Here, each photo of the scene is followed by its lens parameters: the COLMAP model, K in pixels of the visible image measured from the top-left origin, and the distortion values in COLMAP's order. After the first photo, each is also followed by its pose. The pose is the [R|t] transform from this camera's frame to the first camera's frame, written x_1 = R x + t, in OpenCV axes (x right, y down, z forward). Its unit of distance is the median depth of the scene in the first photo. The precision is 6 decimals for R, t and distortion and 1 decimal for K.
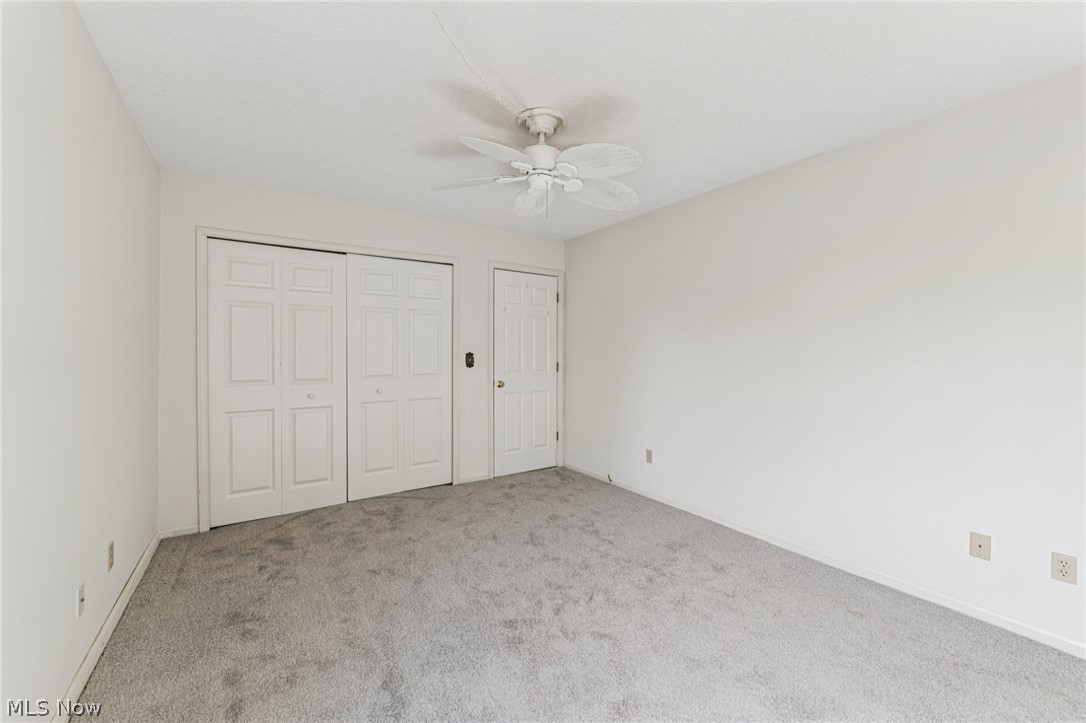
lens RADIAL K [[430.5, 0, 541.2], [0, 430.5, 355.5], [0, 0, 1]] dist [0.001591, -0.000189]
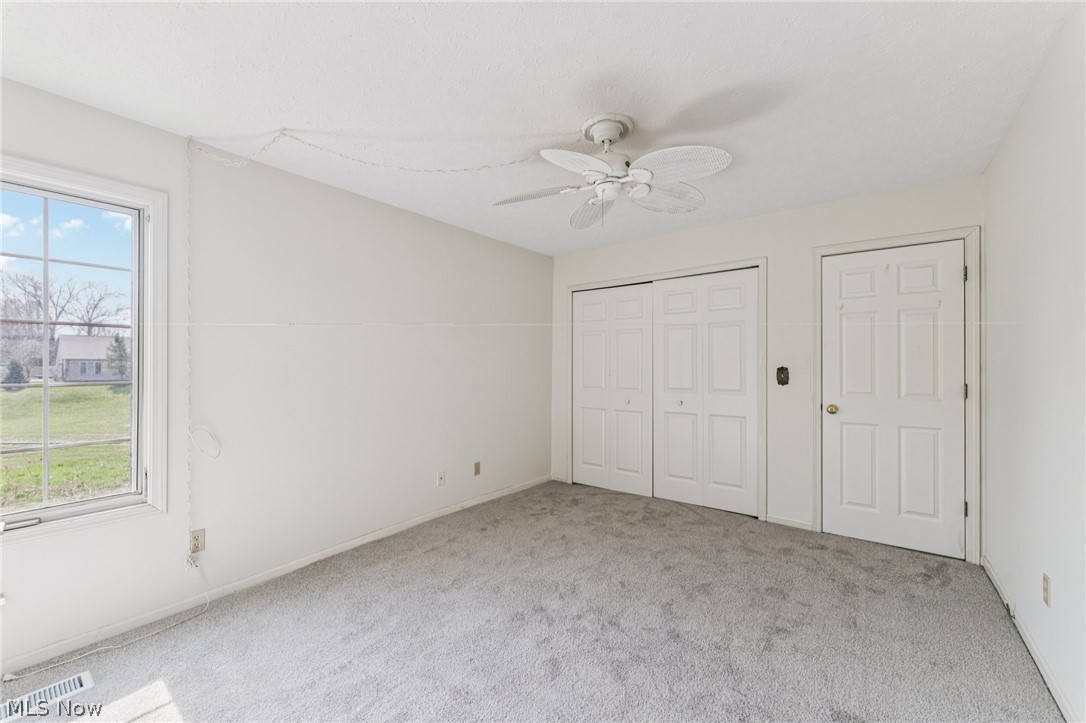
lens RADIAL K [[430.5, 0, 541.2], [0, 430.5, 355.5], [0, 0, 1]] dist [0.001591, -0.000189]
pose [[0.317530, -0.024025, -0.947944, 0.568202], [-0.002983, 0.999649, -0.026334, -0.006182], [0.948244, 0.011189, 0.317346, 0.357728]]
